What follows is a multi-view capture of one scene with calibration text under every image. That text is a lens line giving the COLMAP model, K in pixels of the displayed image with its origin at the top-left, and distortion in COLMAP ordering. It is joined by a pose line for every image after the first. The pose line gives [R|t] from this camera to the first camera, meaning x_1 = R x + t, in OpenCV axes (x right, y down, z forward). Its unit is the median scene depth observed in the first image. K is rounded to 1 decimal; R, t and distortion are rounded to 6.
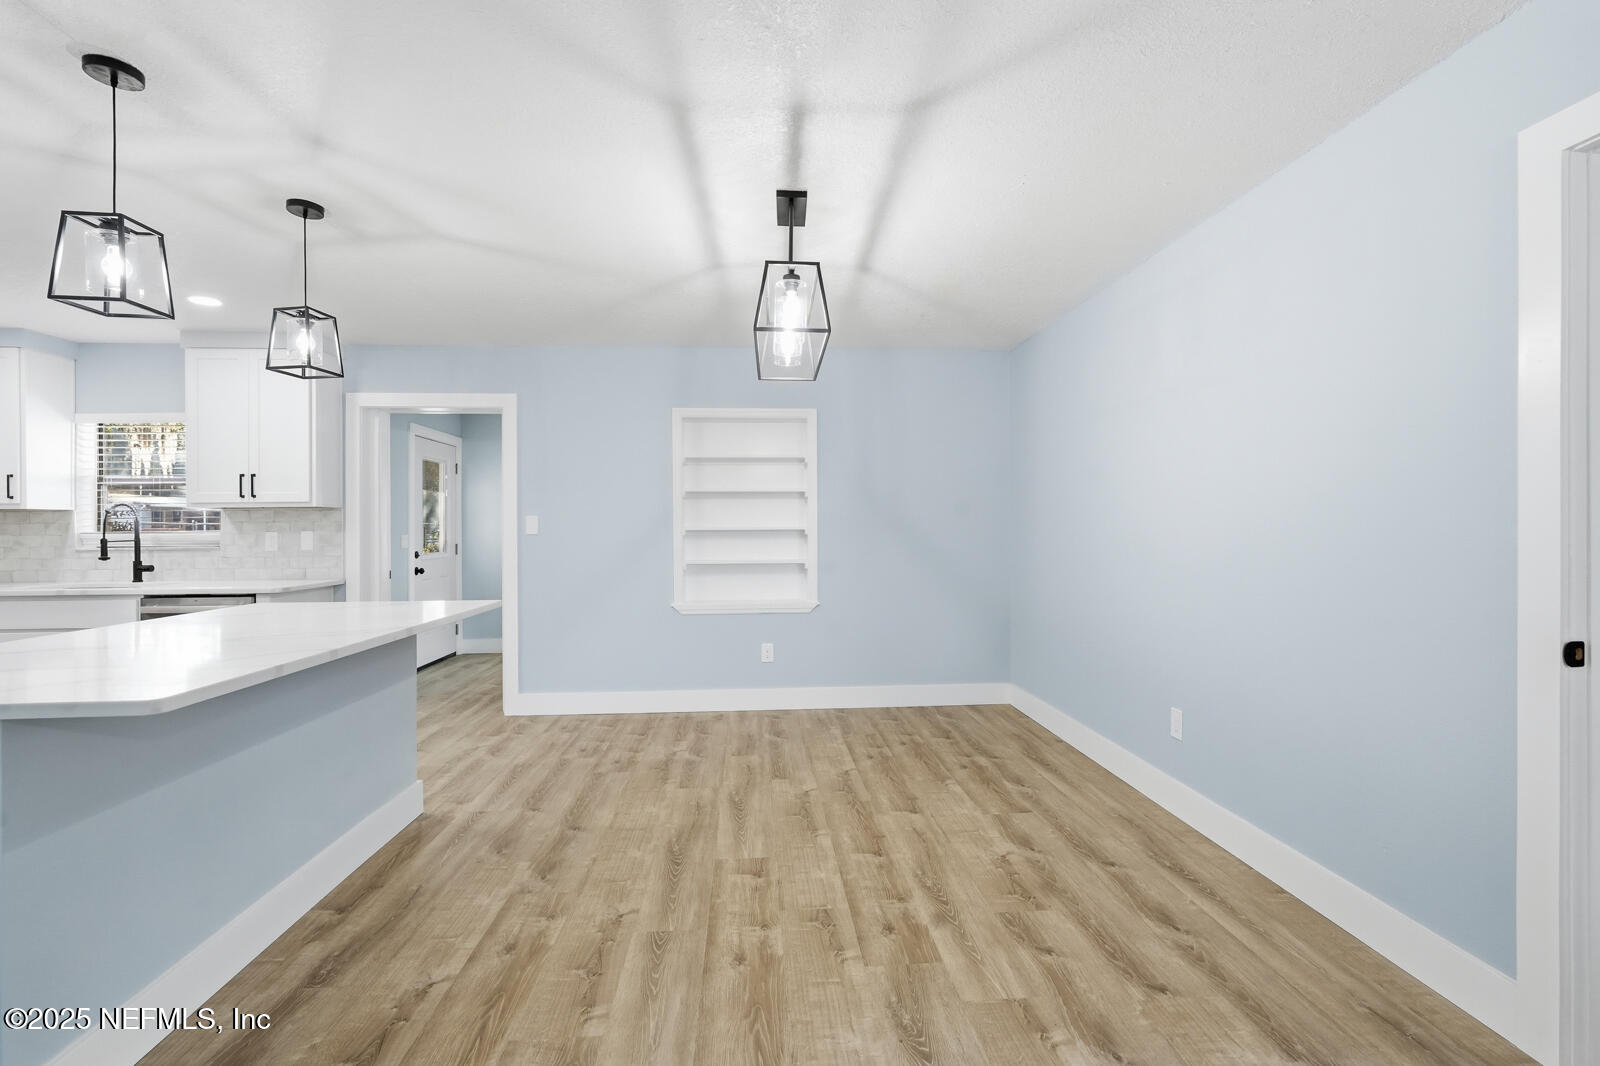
lens RADIAL K [[723.3, 0, 806.2], [0, 723.3, 524.3], [0, 0, 1]] dist [-0.017807, 0.008408]
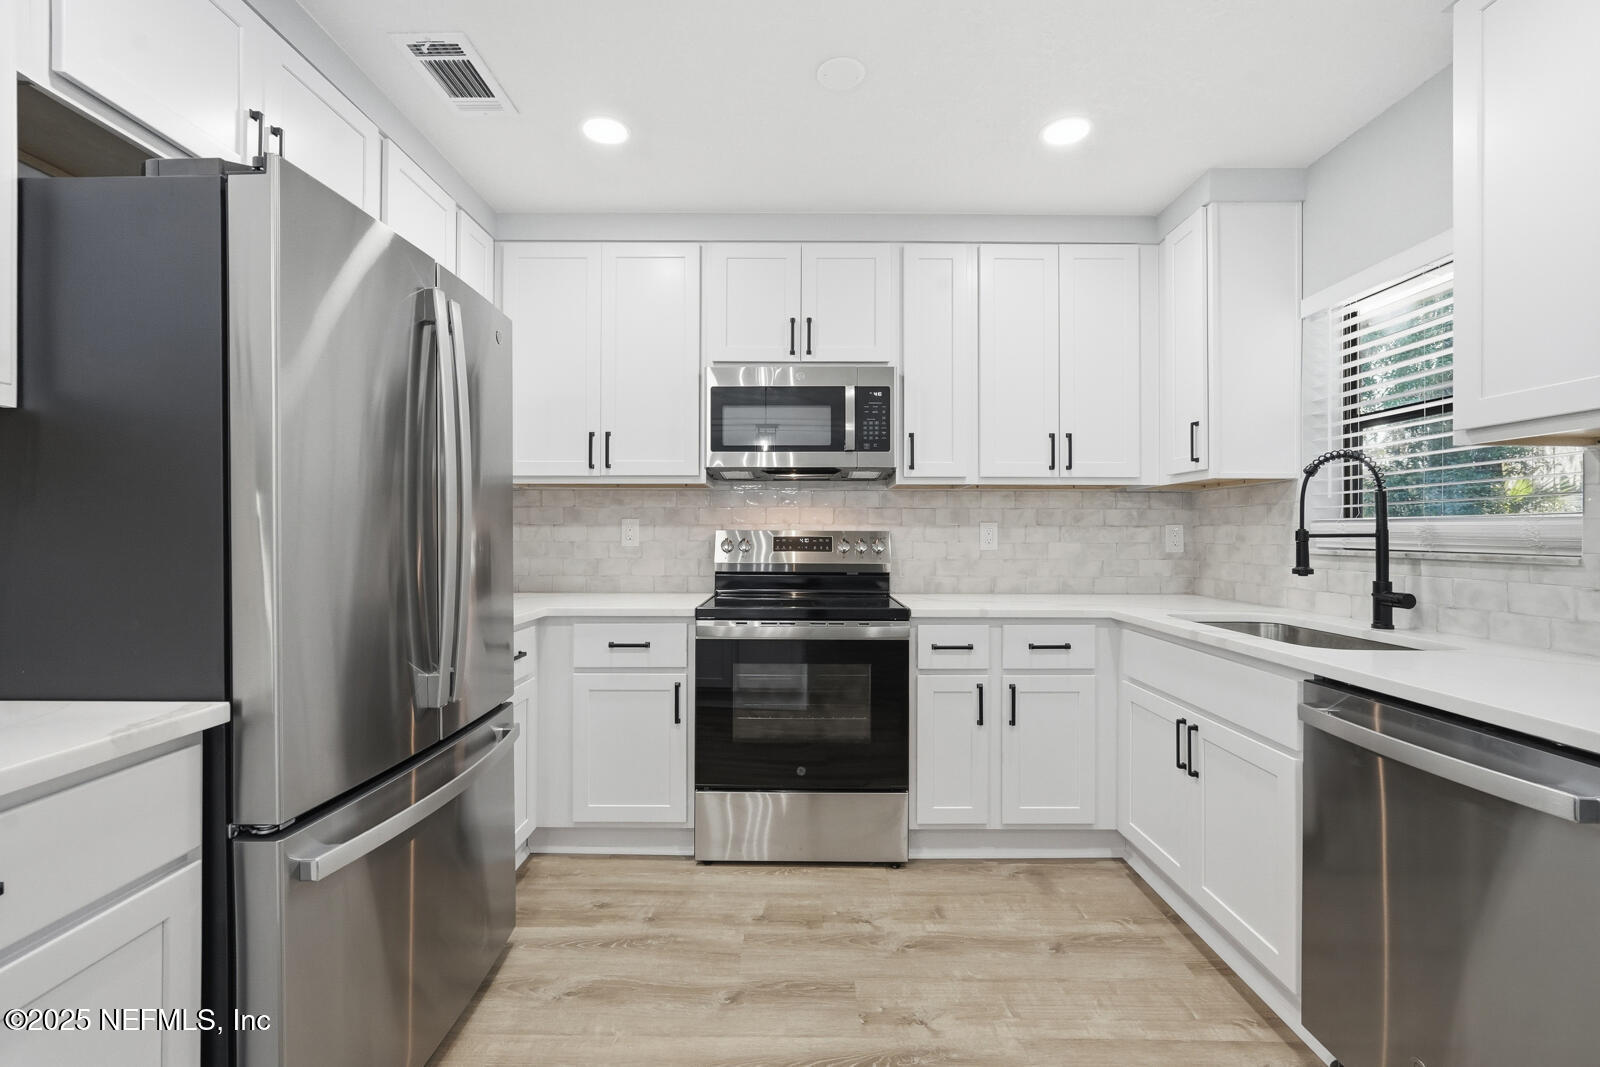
lens RADIAL K [[714.6, 0, 796.9], [0, 714.6, 528.7], [0, 0, 1]] dist [-0.012726, 0.007128]
pose [[-0.070009, 0.003799, -0.997539, -0.465413], [-0.003321, 0.999986, 0.004042, 0.017614], [0.997541, 0.003595, -0.069995, 0.668696]]
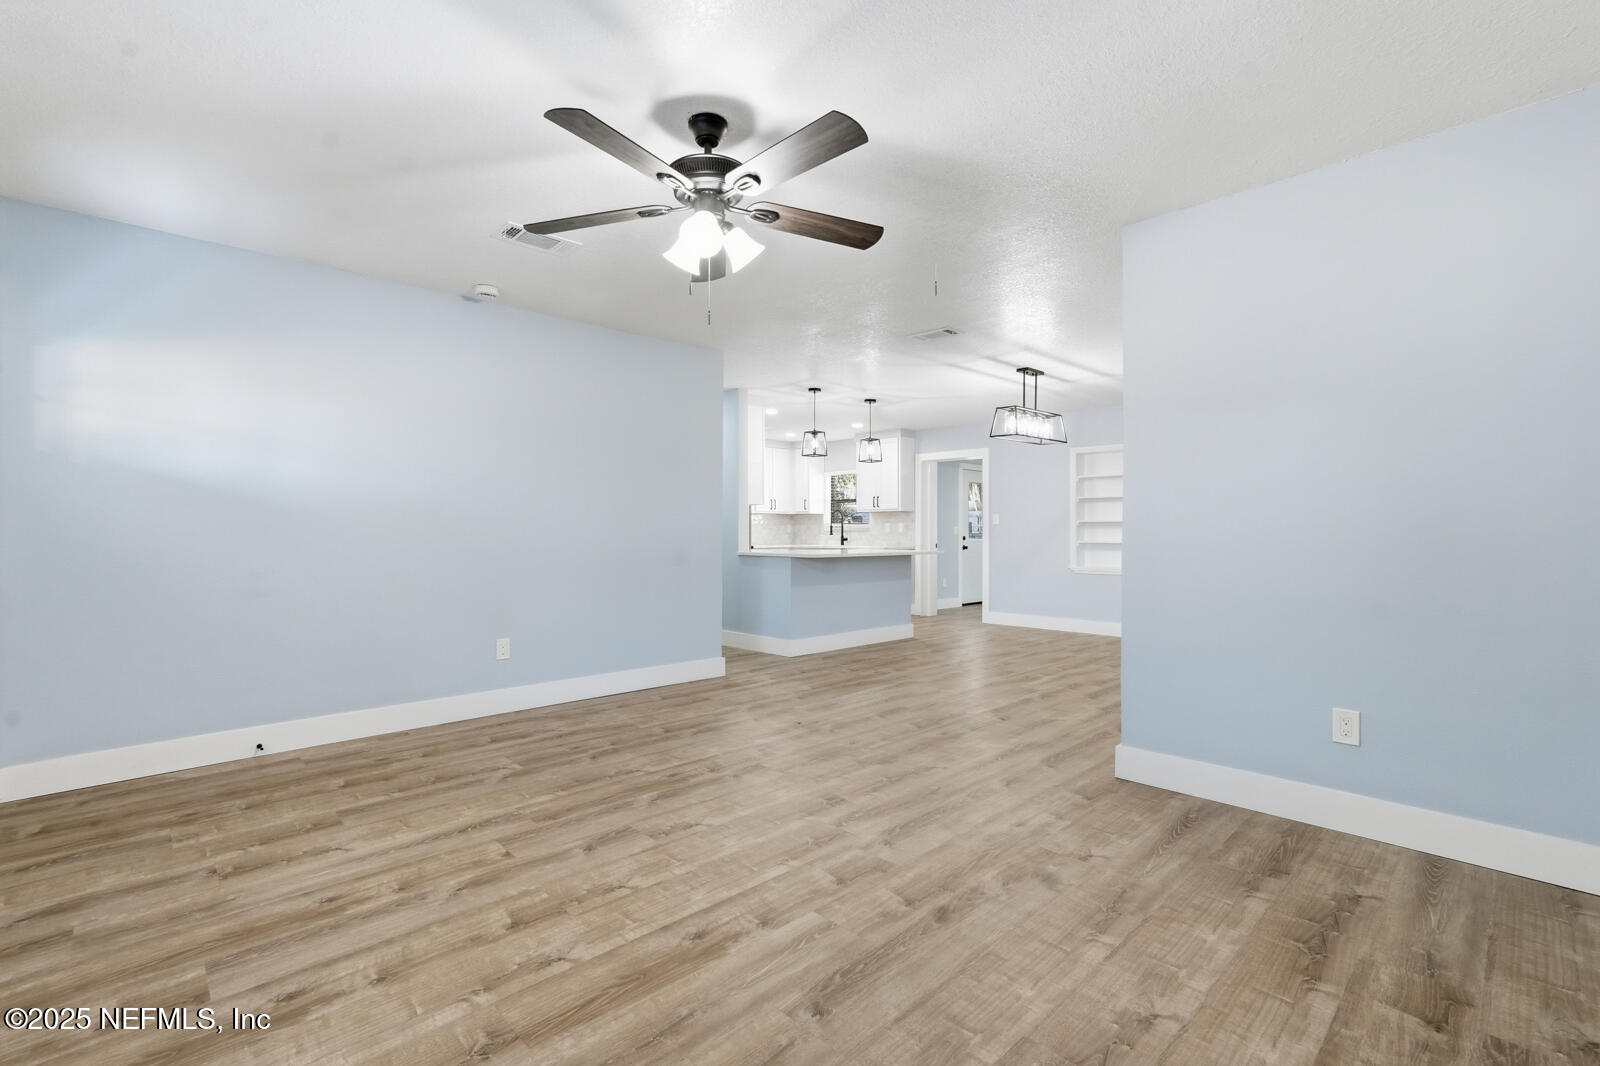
lens RADIAL K [[729.4, 0, 799.8], [0, 729.4, 522.7], [0, 0, 1]] dist [-0.008087, 0.001322]
pose [[0.643499, -0.003236, -0.765440, 0.751652], [-0.004760, 0.999955, -0.008229, 0.029112], [0.765432, 0.008939, 0.643454, -0.592826]]
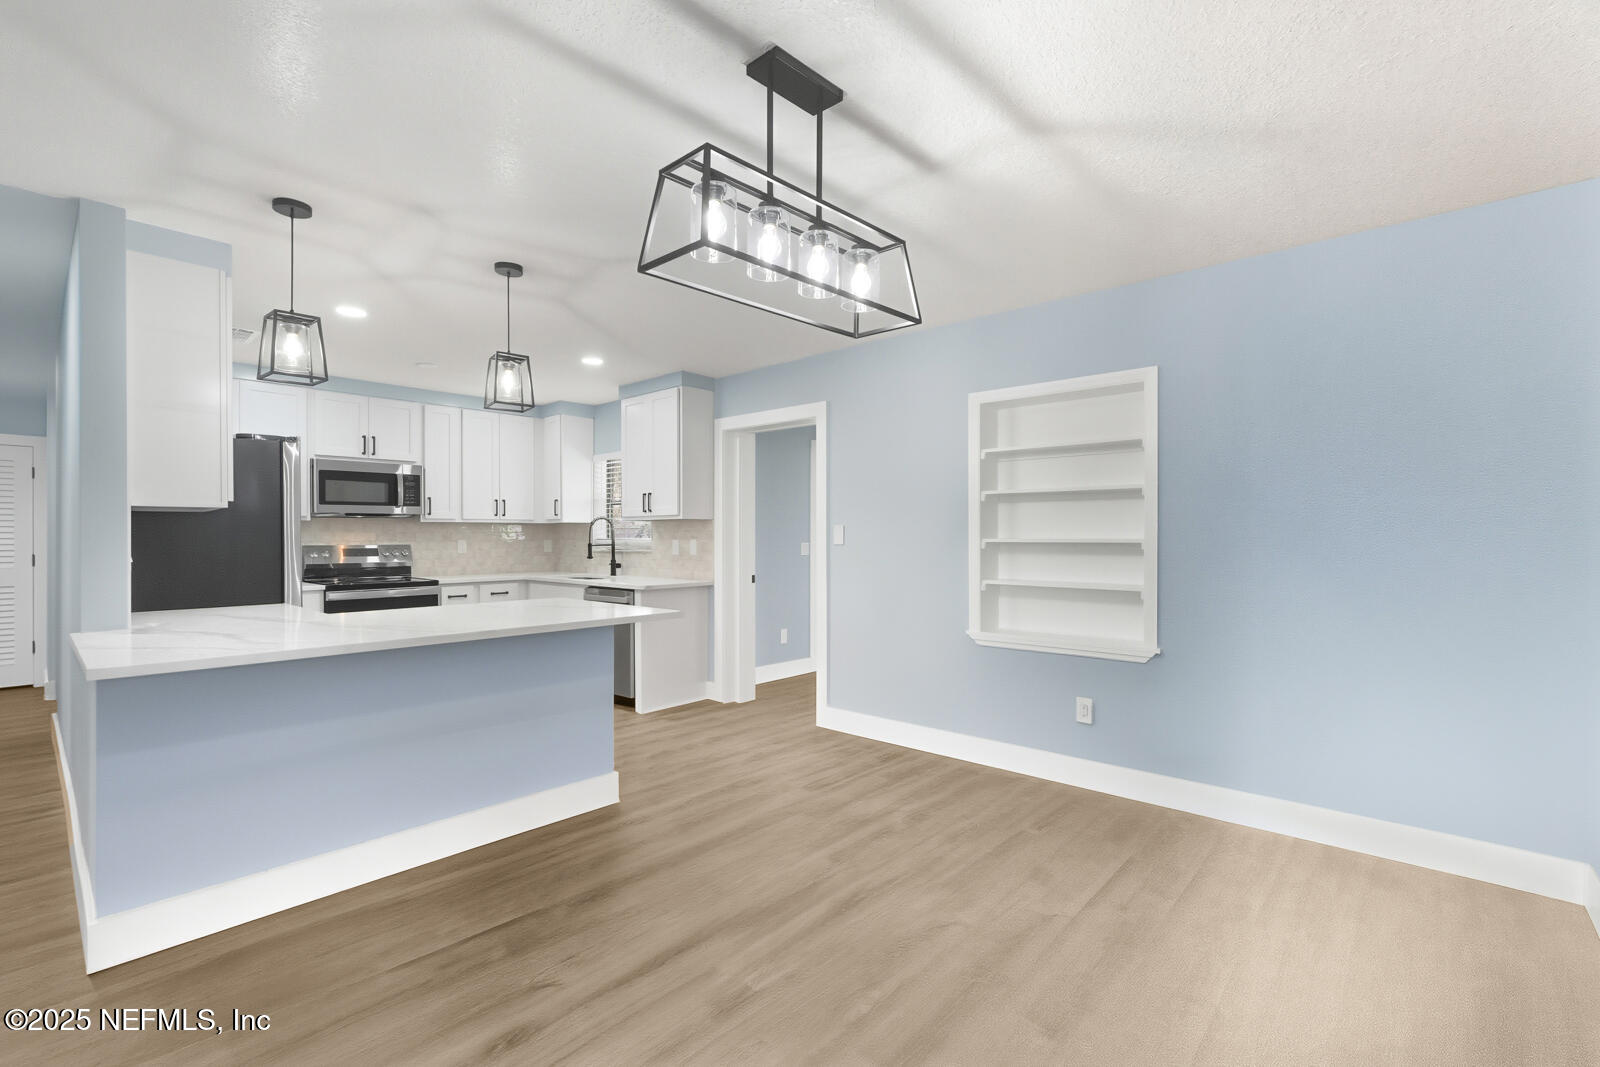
lens RADIAL K [[714.6, 0, 796.9], [0, 714.6, 528.7], [0, 0, 1]] dist [-0.012726, 0.007128]
pose [[0.692101, -0.000929, -0.721800, 0.292432], [-0.002398, 0.999991, -0.003586, -0.004332], [0.721796, 0.004213, 0.692093, 0.312833]]
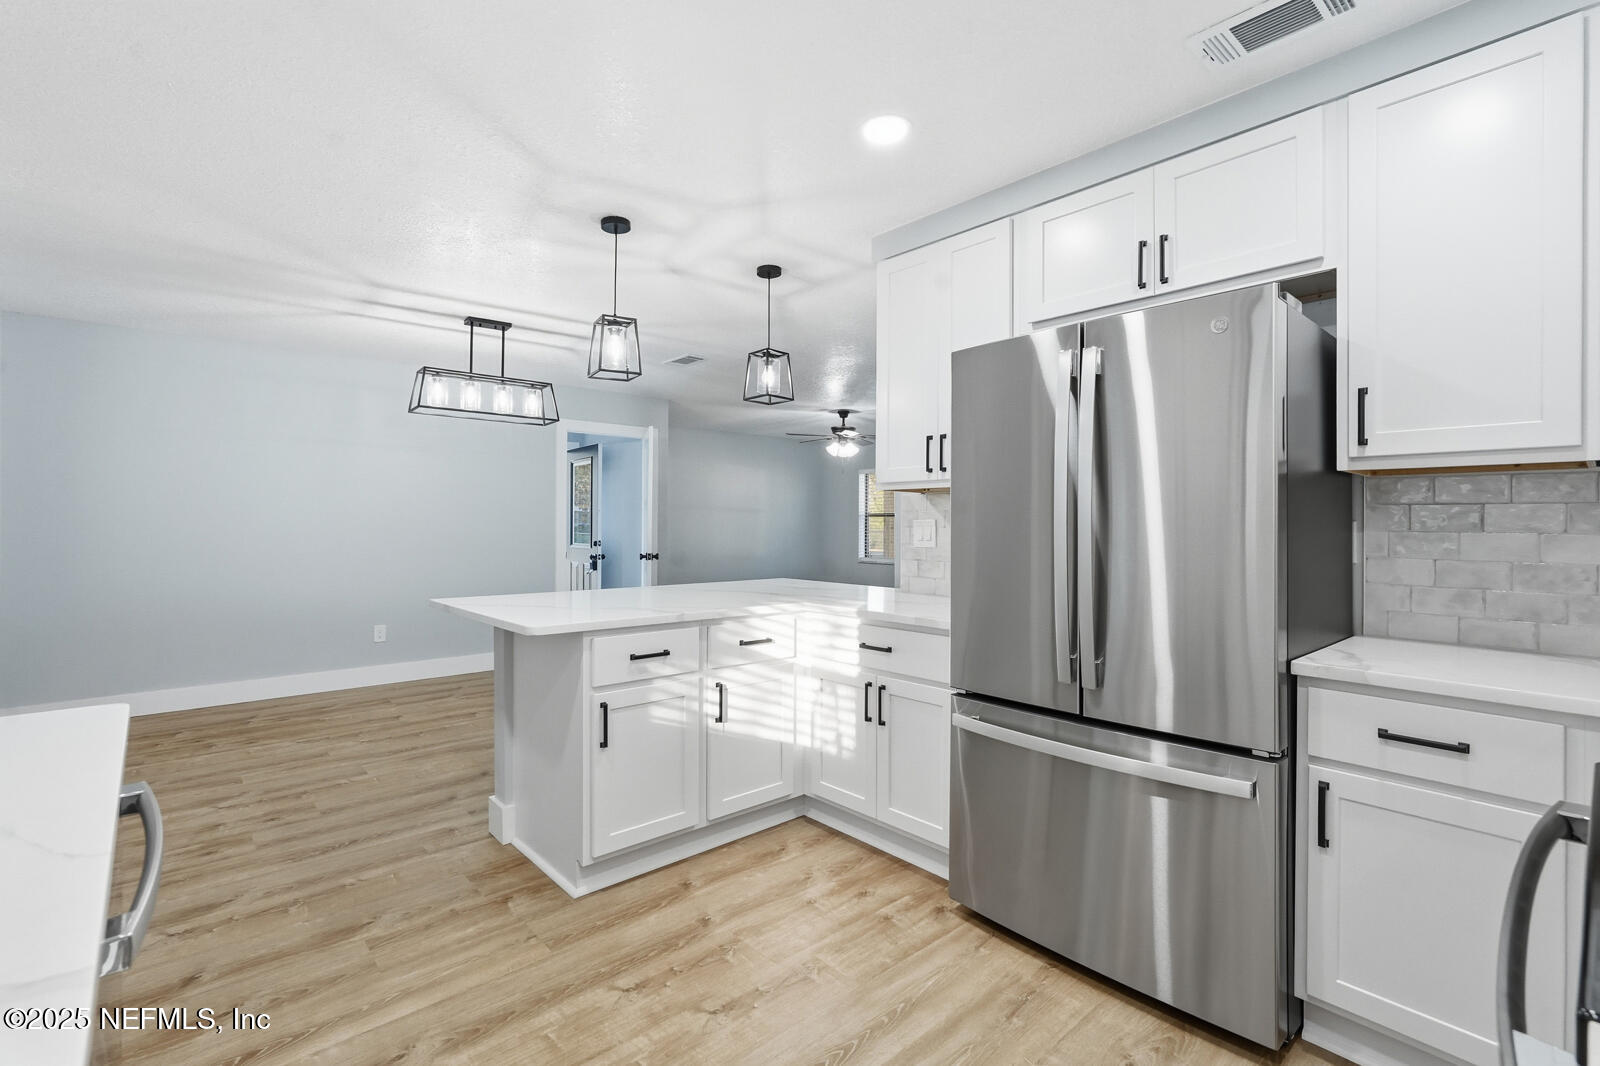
lens RADIAL K [[729.4, 0, 799.8], [0, 729.4, 522.7], [0, 0, 1]] dist [-0.008087, 0.001322]
pose [[-0.608624, 0.005797, 0.793438, -1.041445], [0.002258, 0.999982, -0.005574, 0.012544], [-0.793456, -0.001601, -0.608626, 0.865595]]
